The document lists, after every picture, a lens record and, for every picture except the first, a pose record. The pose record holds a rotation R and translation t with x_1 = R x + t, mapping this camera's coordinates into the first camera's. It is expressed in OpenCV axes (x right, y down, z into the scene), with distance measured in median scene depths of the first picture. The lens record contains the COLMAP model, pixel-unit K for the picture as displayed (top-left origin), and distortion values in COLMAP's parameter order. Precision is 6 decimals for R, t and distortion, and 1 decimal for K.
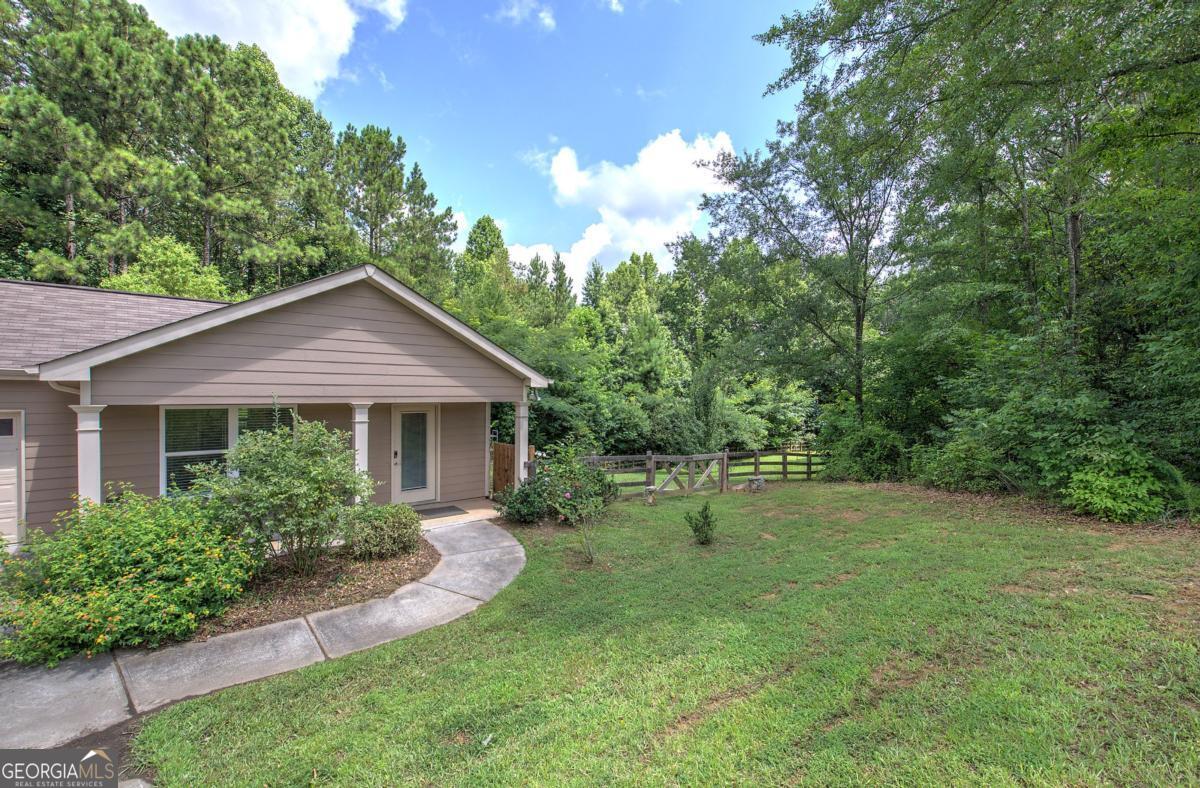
lens RADIAL K [[513.5, 0, 610.3], [0, 513.5, 399.4], [0, 0, 1]] dist [-0.005188, 0.002075]
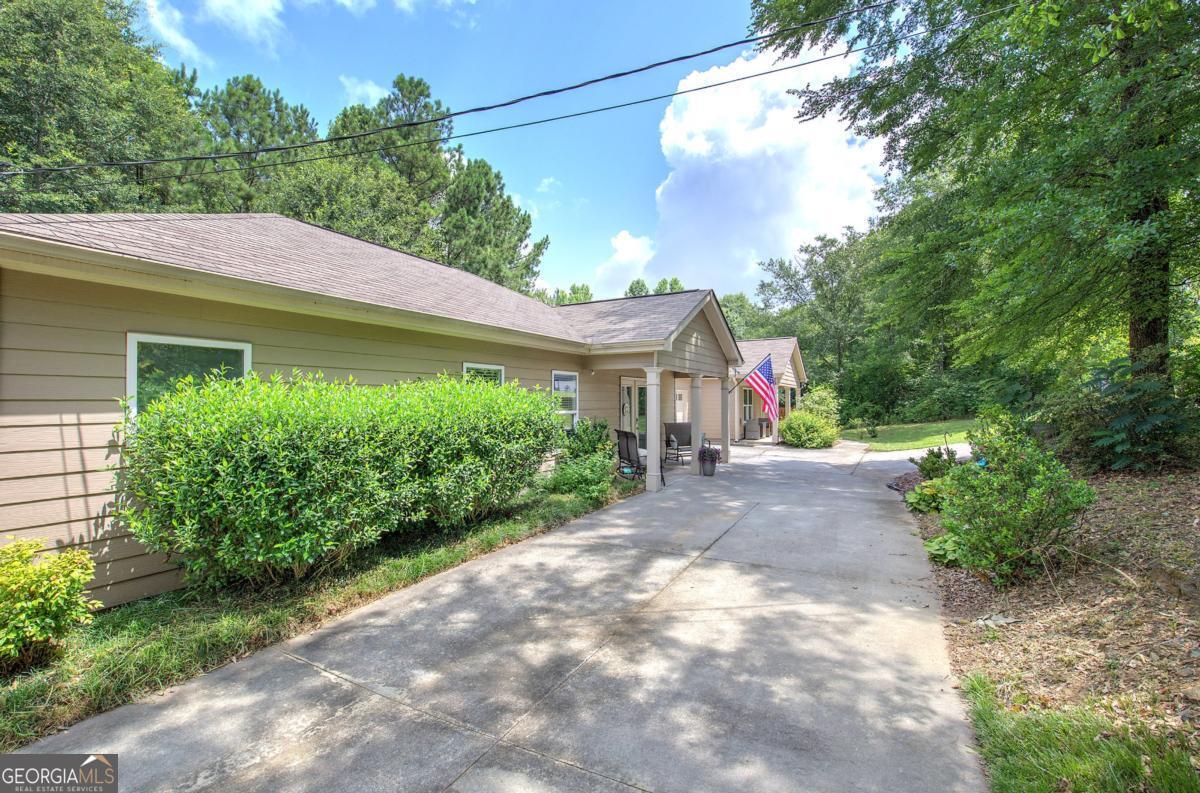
lens RADIAL K [[513.5, 0, 595.9], [0, 513.5, 397.2], [0, 0, 1]] dist [-0.005188, 0.002075]
pose [[0.952459, -0.015204, 0.304288, -1.111866], [0.024732, 0.999316, -0.027483, 0.054951], [-0.303662, 0.033703, 0.952184, -0.626960]]
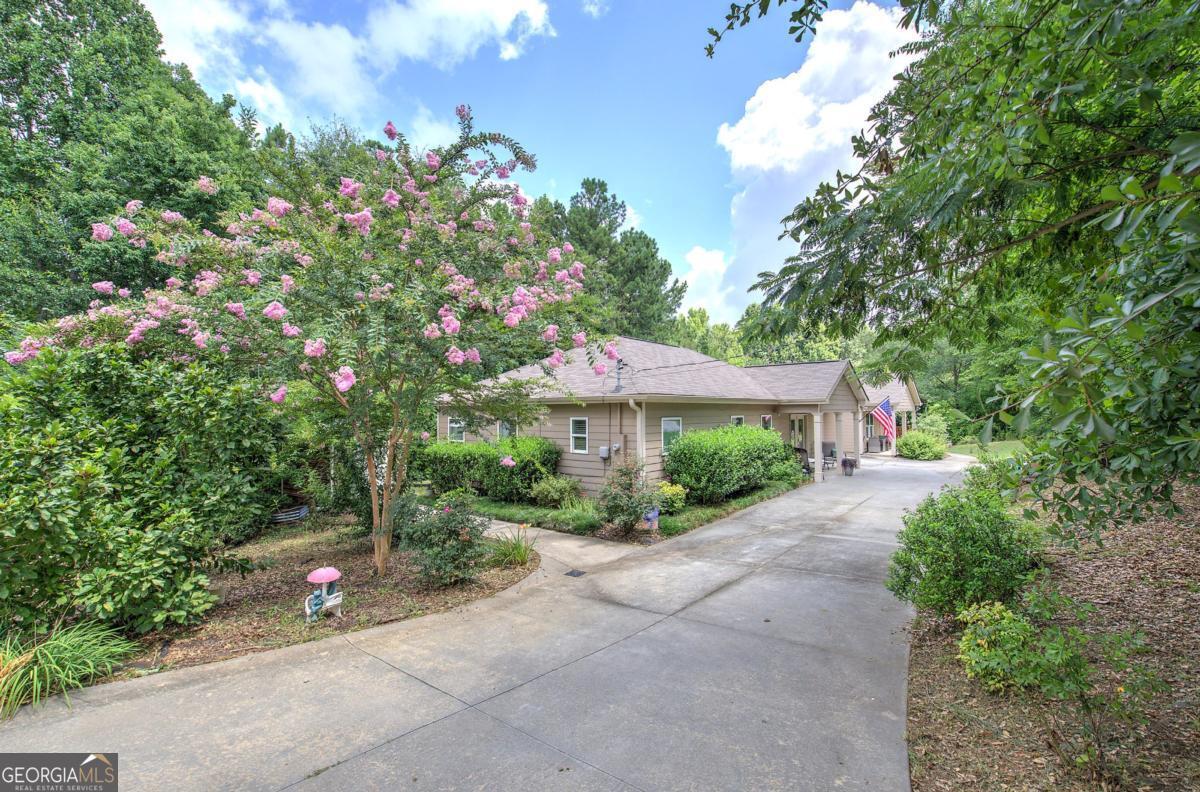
lens RADIAL K [[513.5, 0, 603.8], [0, 513.5, 394.8], [0, 0, 1]] dist [-0.005188, 0.002075]
pose [[0.991194, -0.018020, 0.131184, -1.414410], [0.025598, 0.998085, -0.056311, 0.020633], [-0.129918, 0.059174, 0.989757, -1.033876]]
